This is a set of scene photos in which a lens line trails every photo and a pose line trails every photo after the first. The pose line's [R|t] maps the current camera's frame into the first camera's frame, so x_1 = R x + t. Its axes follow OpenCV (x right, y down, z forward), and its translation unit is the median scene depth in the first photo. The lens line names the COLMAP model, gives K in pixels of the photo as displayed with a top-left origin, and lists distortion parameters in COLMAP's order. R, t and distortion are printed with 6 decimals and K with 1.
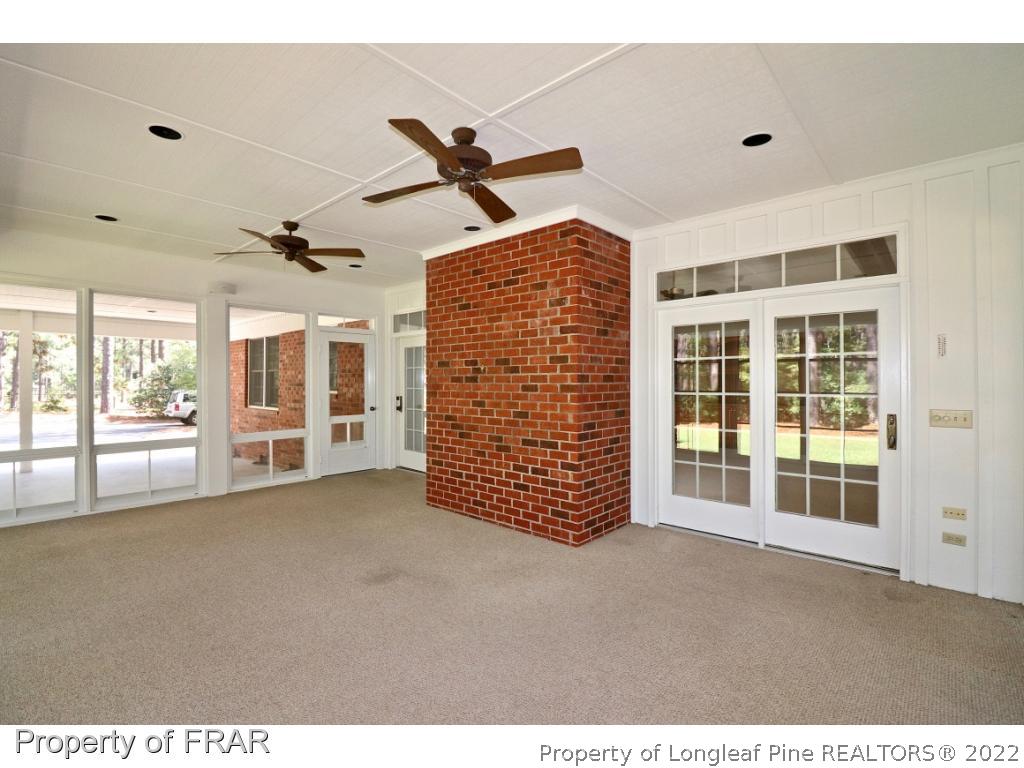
lens RADIAL K [[477.2, 0, 510.5], [0, 477.2, 380.5], [0, 0, 1]] dist [-0.001240, -0.013821]
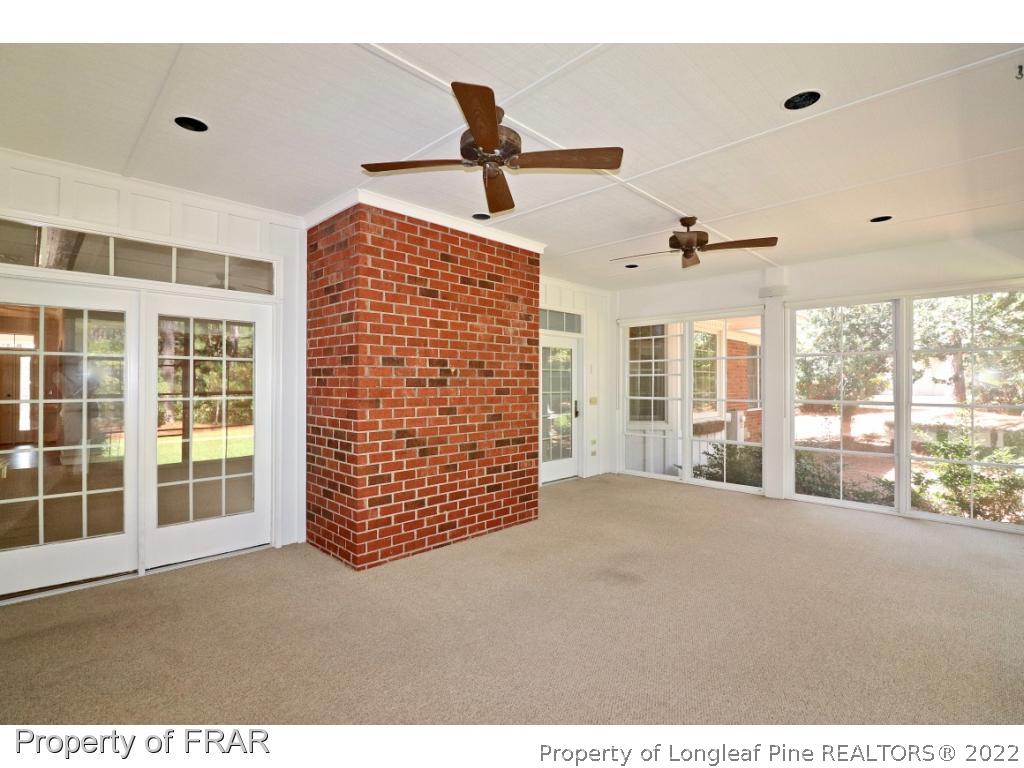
lens RADIAL K [[477.2, 0, 510.5], [0, 477.2, 380.5], [0, 0, 1]] dist [-0.001240, -0.013821]
pose [[0.051800, 0.007804, 0.998627, -0.934929], [-0.002295, 0.999968, -0.007696, 0.000159], [-0.998655, -0.001893, 0.051816, 0.853242]]
